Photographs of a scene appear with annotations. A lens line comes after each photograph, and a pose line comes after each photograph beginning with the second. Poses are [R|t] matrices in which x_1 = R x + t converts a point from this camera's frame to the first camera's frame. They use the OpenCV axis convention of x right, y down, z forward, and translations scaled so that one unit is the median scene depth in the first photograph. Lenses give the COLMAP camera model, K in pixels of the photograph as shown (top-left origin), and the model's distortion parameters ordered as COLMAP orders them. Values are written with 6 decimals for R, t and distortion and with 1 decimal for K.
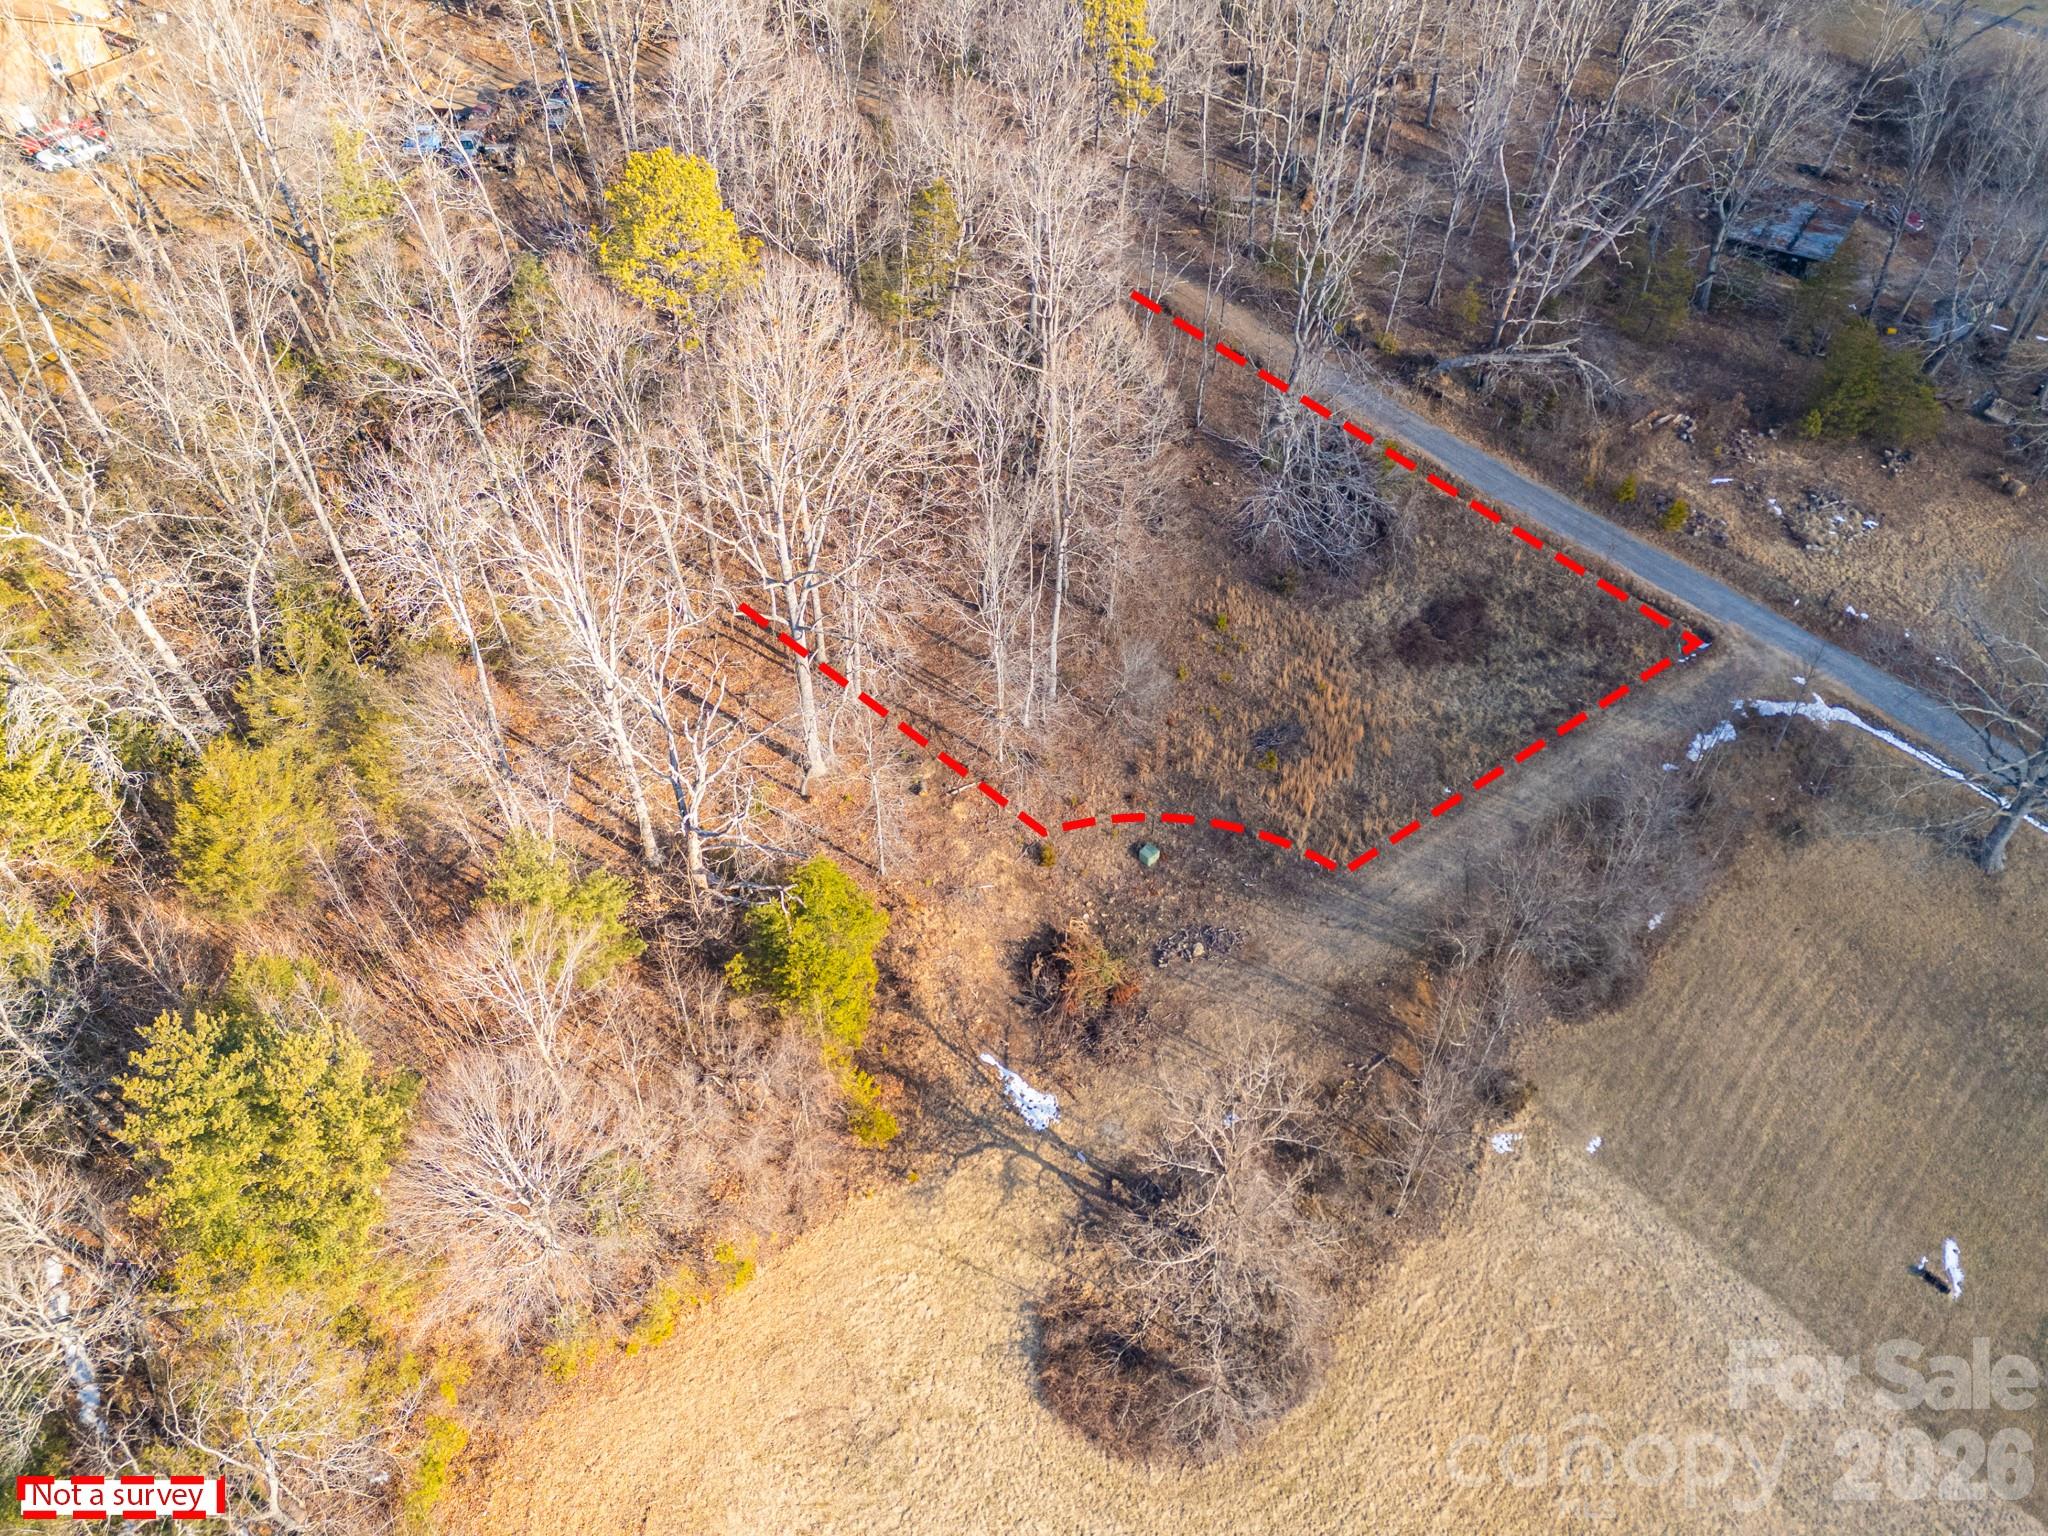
lens RADIAL K [[1496.4, 0, 1026.9], [0, 1496.4, 762.3], [0, 0, 1]] dist [0.082612, -0.071419]
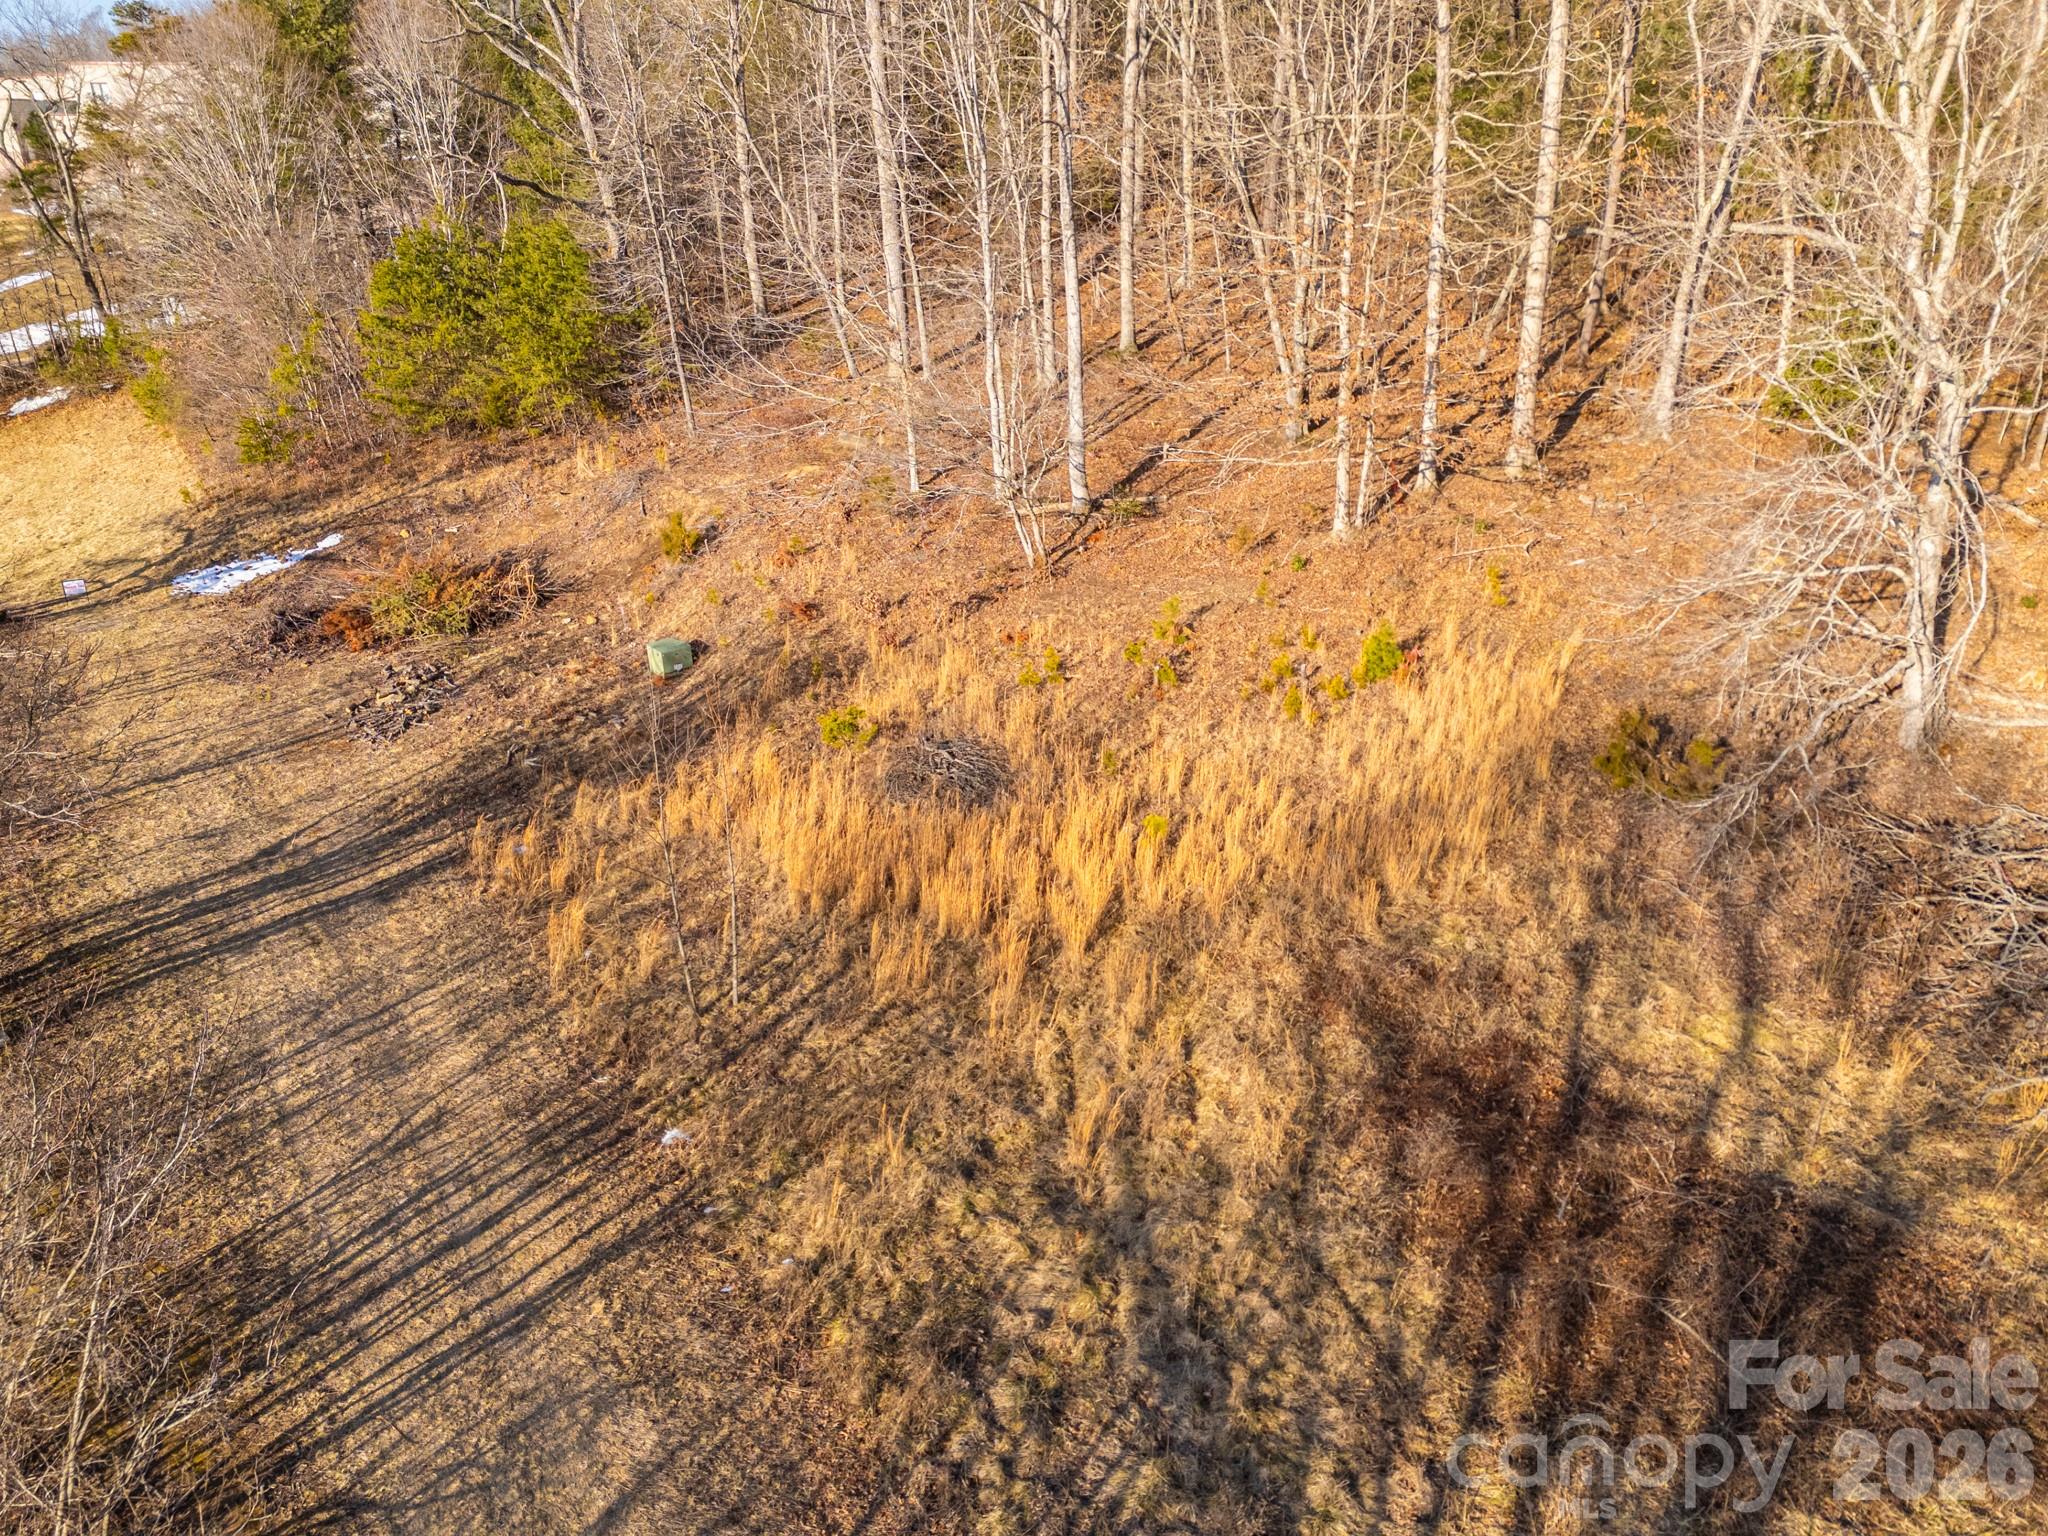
lens RADIAL K [[1496.4, 0, 1029.0], [0, 1496.4, 773.6], [0, 0, 1]] dist [0.082612, -0.071419]
pose [[-0.086176, 0.409700, -0.908141, 0.553377], [-0.724407, 0.600016, 0.339433, -0.165980], [0.683965, 0.687114, 0.245083, 1.097657]]
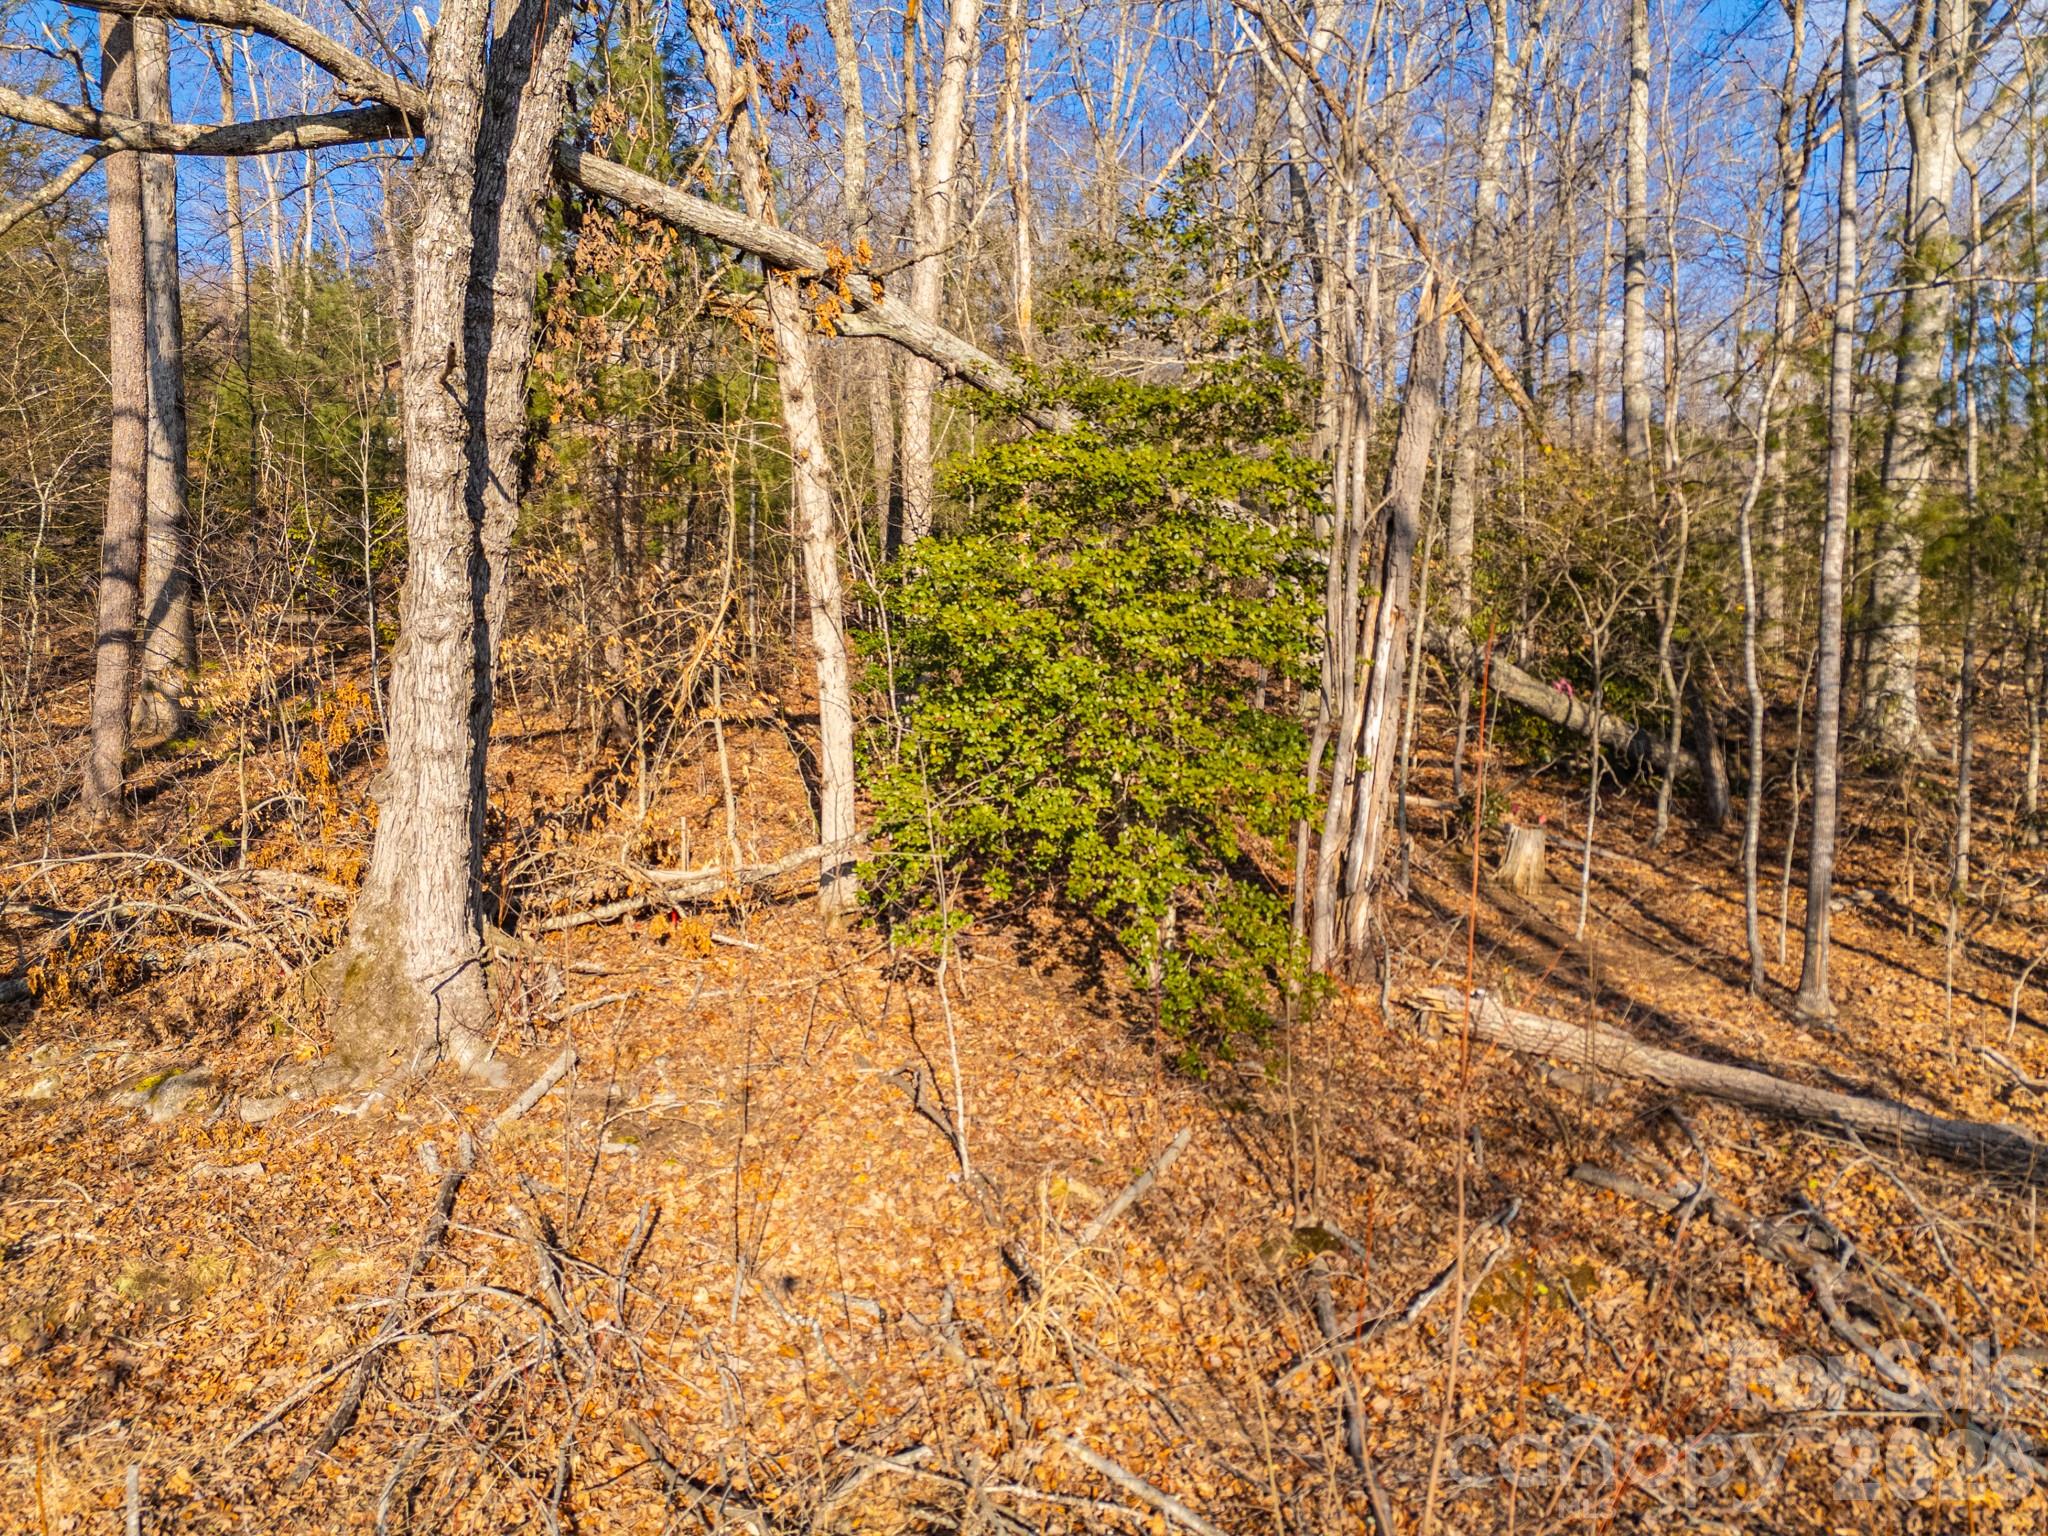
lens RADIAL K [[1496.4, 0, 1020.6], [0, 1496.4, 756.3], [0, 0, 1]] dist [0.082612, -0.071419]
pose [[0.639139, 0.018213, -0.768876, 0.112055], [-0.571441, 0.680341, -0.458902, -0.205389], [0.514740, 0.732669, 0.445240, 1.255928]]
